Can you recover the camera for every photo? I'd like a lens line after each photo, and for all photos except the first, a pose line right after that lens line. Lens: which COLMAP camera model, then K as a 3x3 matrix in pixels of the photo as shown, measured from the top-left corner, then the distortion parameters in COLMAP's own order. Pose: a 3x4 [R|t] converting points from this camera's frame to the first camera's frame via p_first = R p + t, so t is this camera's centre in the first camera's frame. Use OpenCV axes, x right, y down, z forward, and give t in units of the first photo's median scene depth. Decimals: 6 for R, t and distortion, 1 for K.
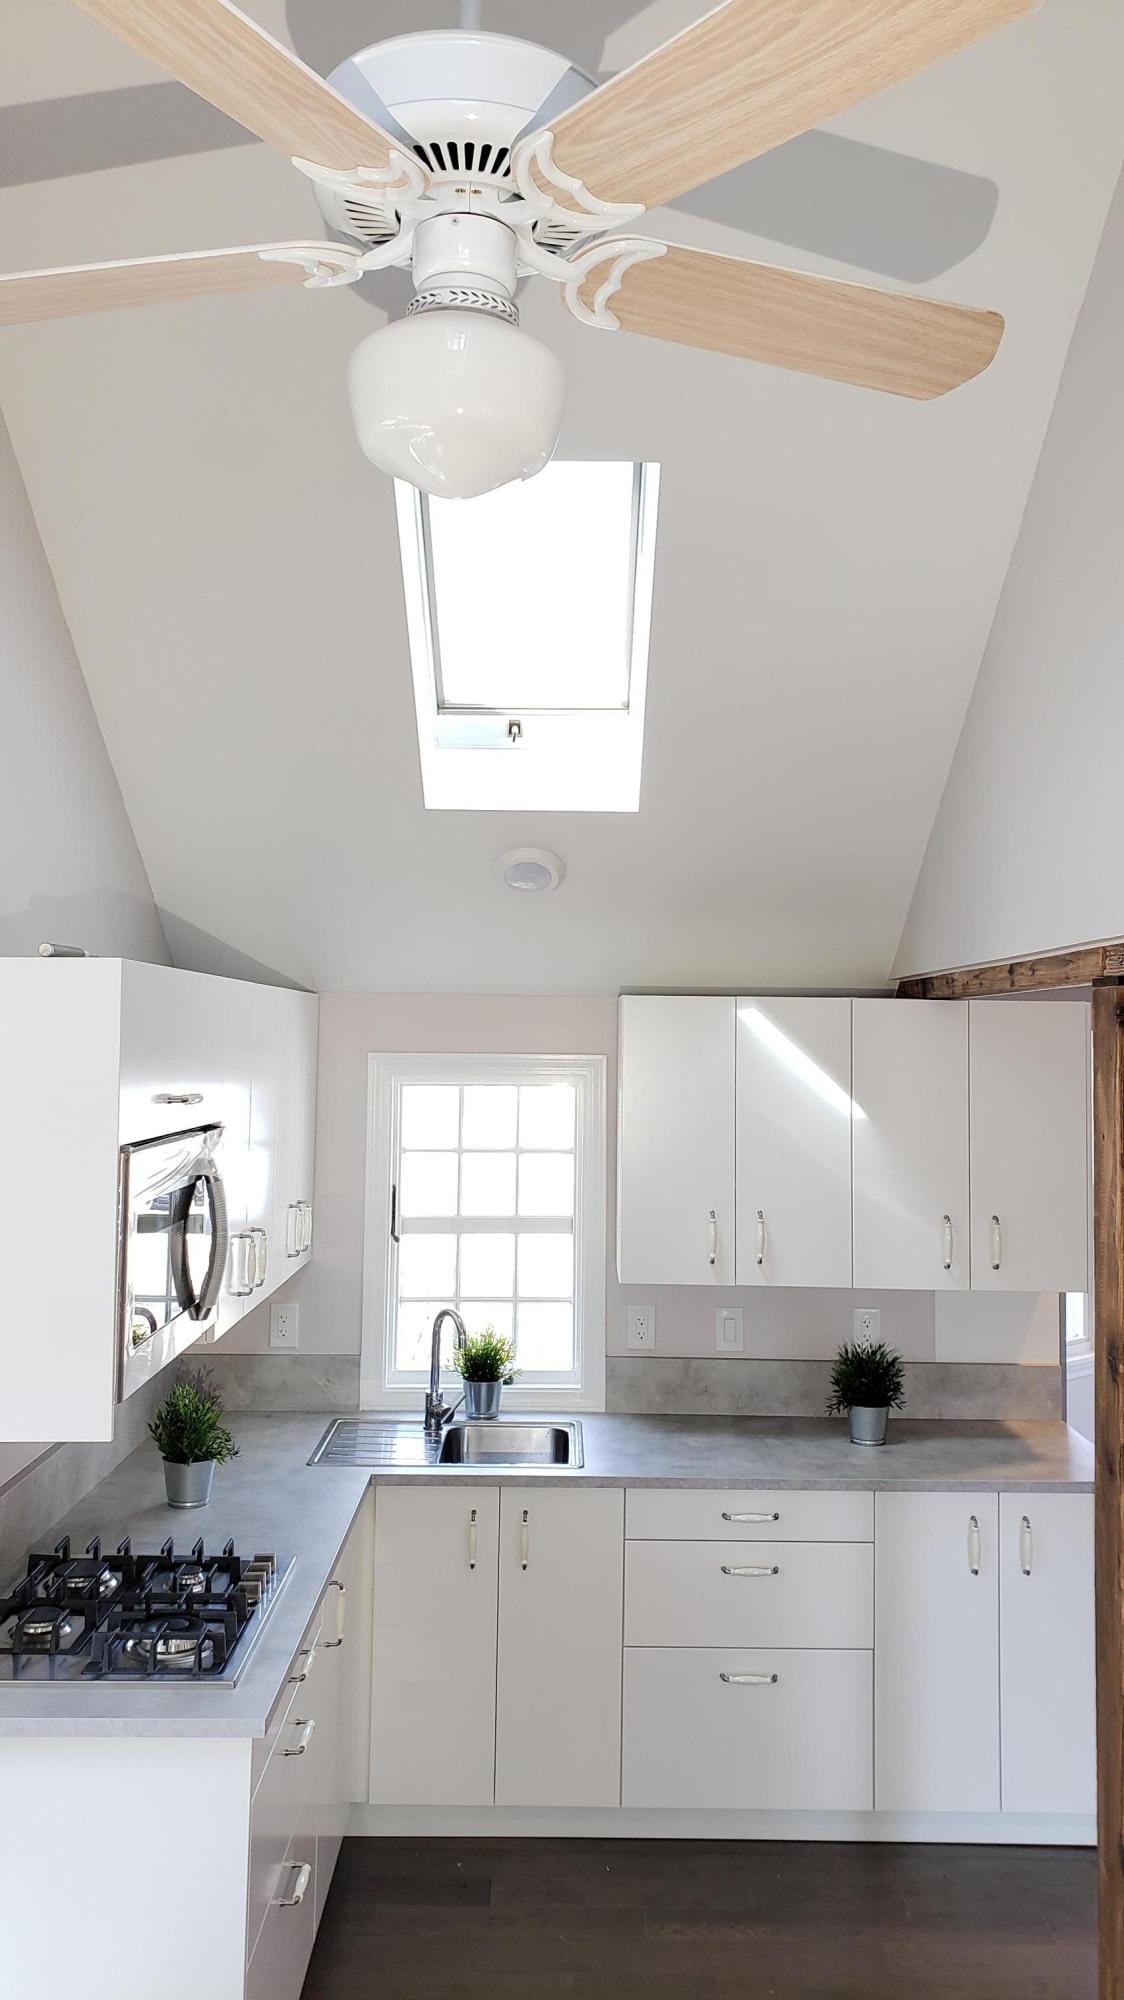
lens RADIAL K [[1520.7, 0, 576.5], [0, 1520.7, 997.0], [0, 0, 1]] dist [0.054722, -0.024073]
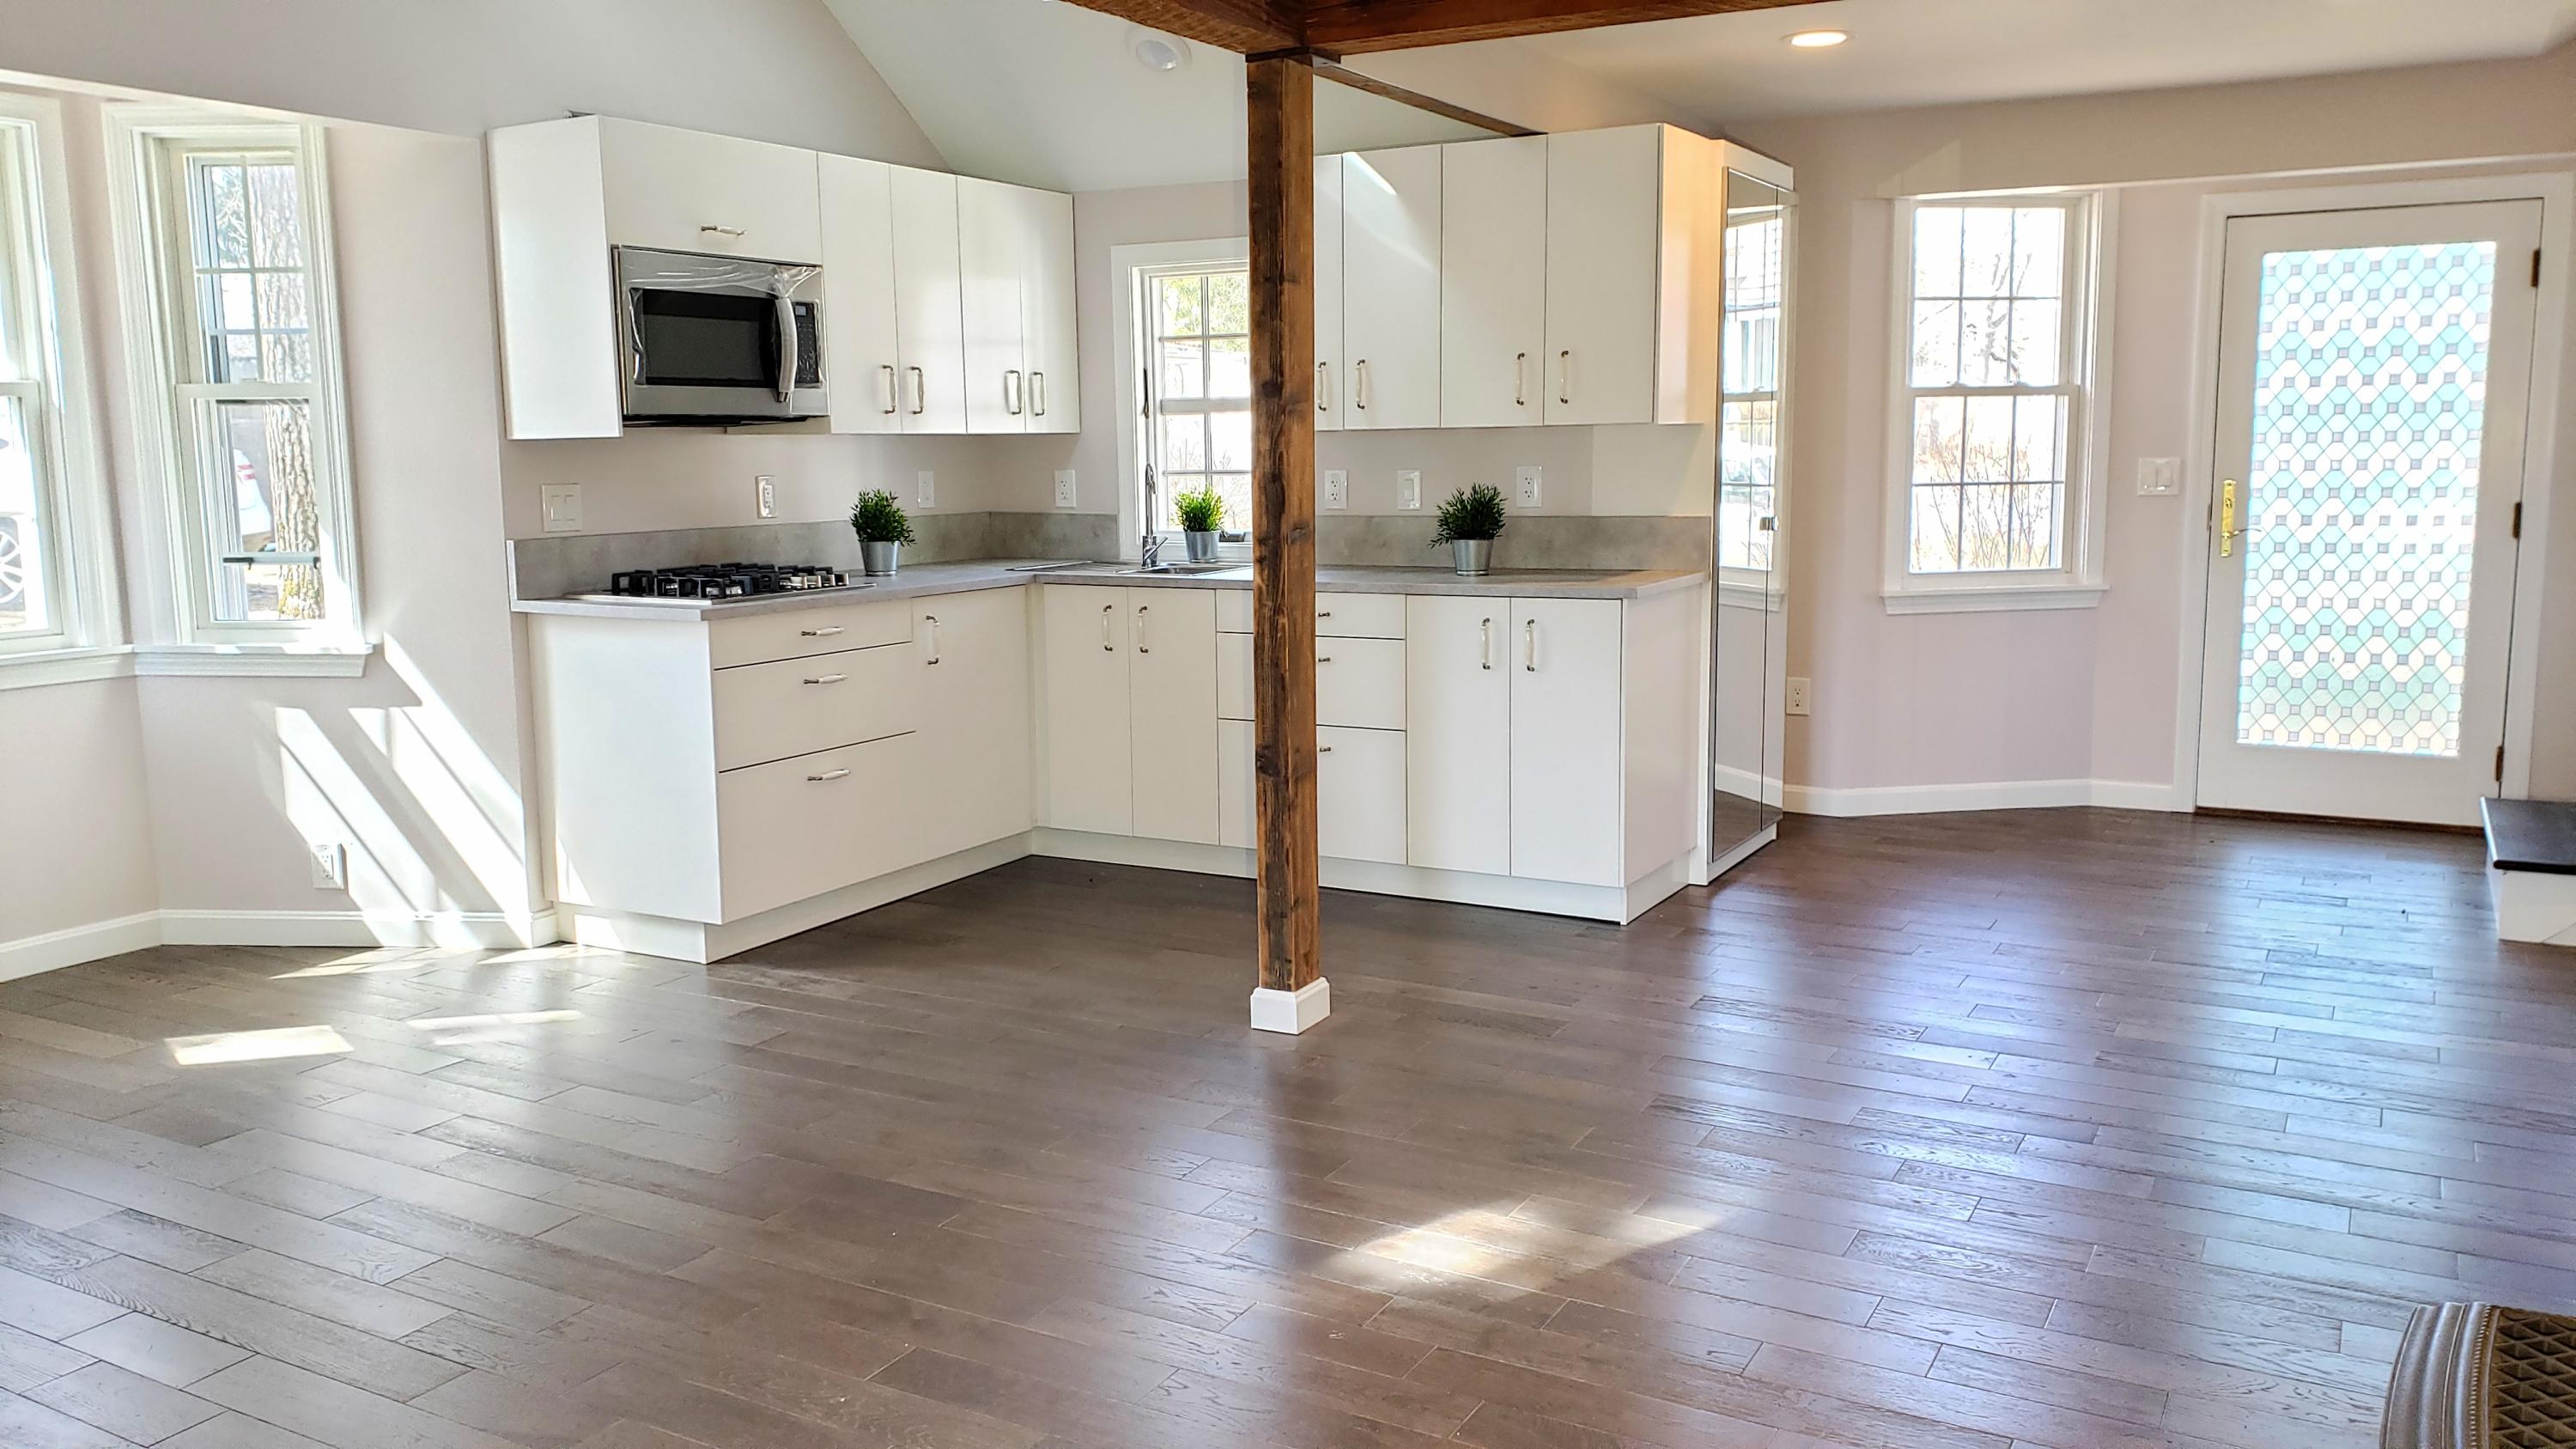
lens RADIAL K [[1959.0, 0, 1269.8], [0, 1959.0, 730.1], [0, 0, 1]] dist [0.054722, -0.024073]
pose [[0.867848, 0.047150, -0.494588, 0.716954], [0.041937, 0.984982, 0.167487, 0.154645], [0.495057, -0.166095, 0.852837, -0.248343]]
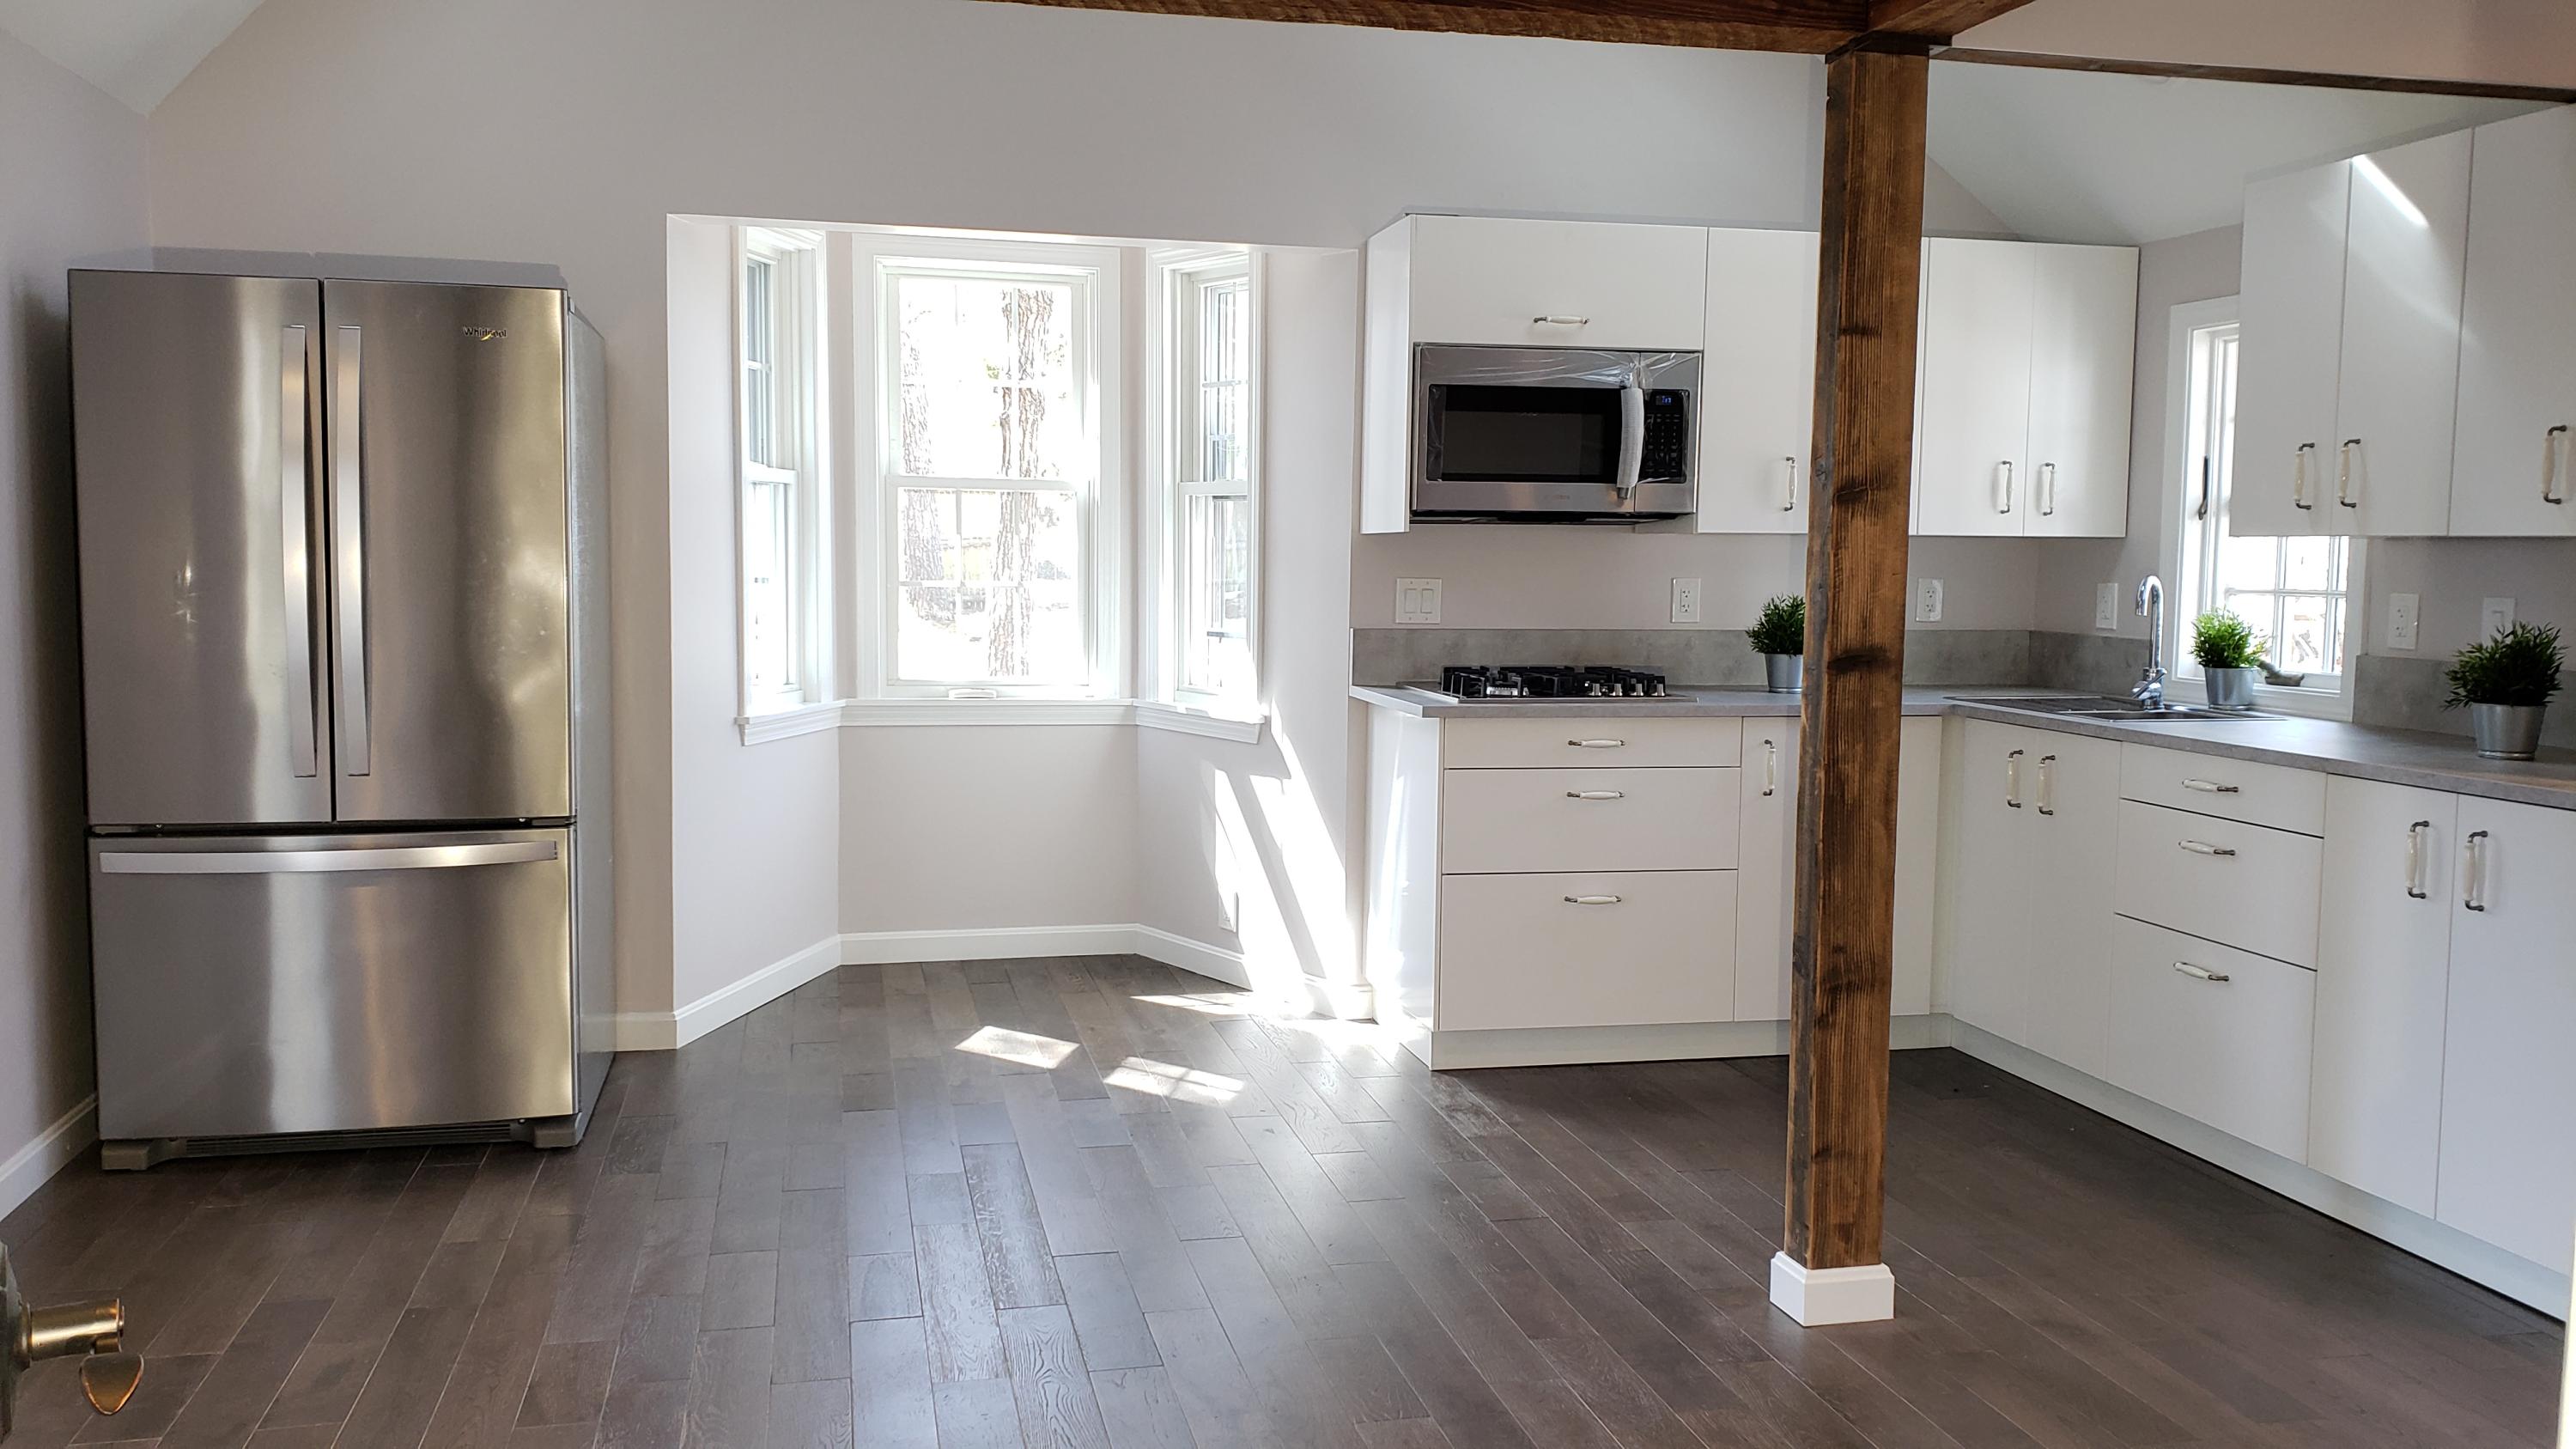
lens RADIAL K [[1959.0, 0, 1282.8], [0, 1959.0, 719.7], [0, 0, 1]] dist [0.054722, -0.024073]
pose [[0.209227, 0.075450, -0.974952, 0.923706], [0.022433, 0.996386, 0.081923, 0.176715], [0.977610, -0.039012, 0.206778, 0.246731]]
